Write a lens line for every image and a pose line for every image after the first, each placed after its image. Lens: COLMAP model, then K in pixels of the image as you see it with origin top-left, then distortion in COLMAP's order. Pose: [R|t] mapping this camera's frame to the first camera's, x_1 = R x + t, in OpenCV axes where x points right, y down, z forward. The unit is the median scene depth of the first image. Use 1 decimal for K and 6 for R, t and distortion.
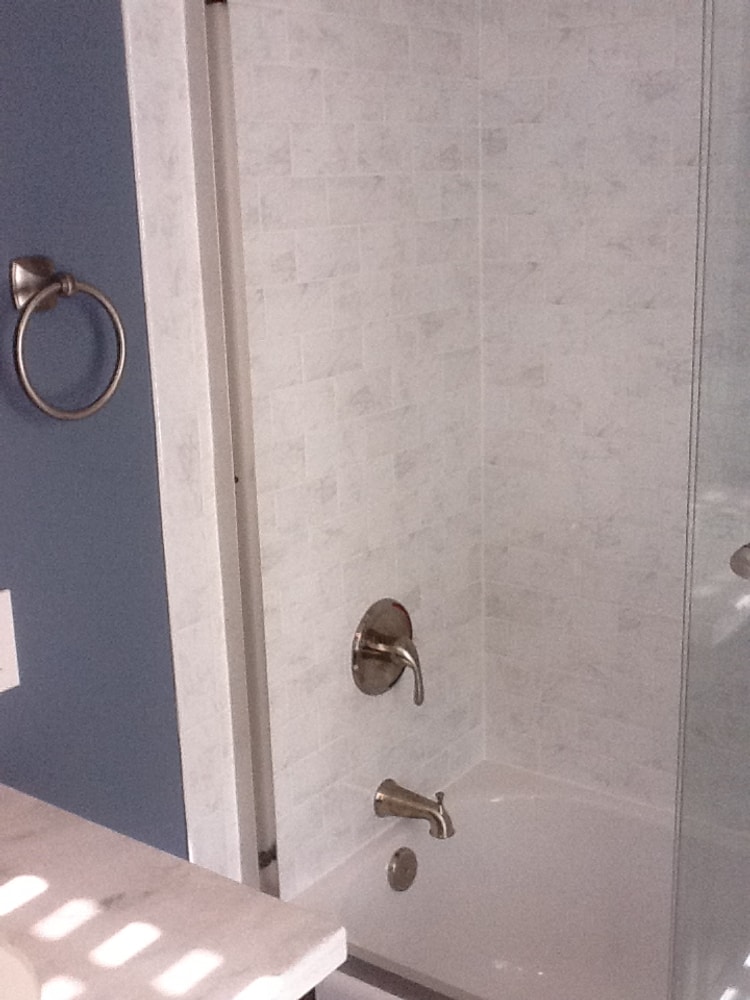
lens RADIAL K [[1235.6, 0, 375.0], [0, 1235.6, 500.0], [0, 0, 1]] dist [-0.028616, 0.025985]
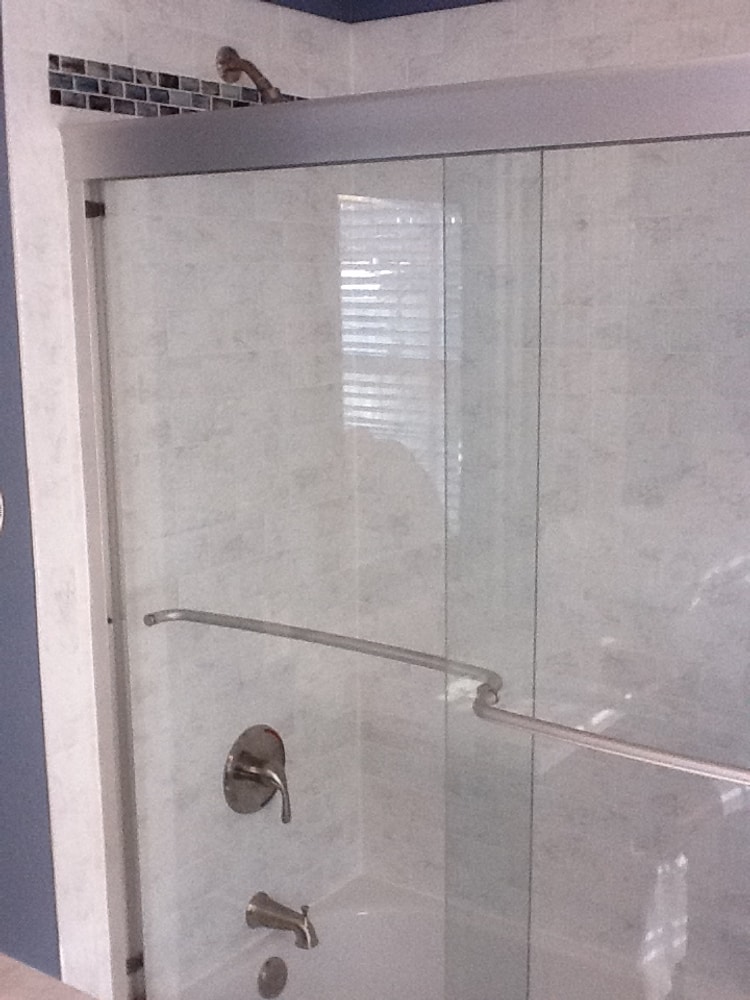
lens RADIAL K [[1235.6, 0, 375.0], [0, 1235.6, 500.0], [0, 0, 1]] dist [-0.028616, 0.025985]
pose [[0.999598, 0.016476, 0.023081, 0.087760], [-0.014440, 0.996212, -0.085755, -0.028621], [-0.024407, 0.085387, 0.996049, -0.122717]]
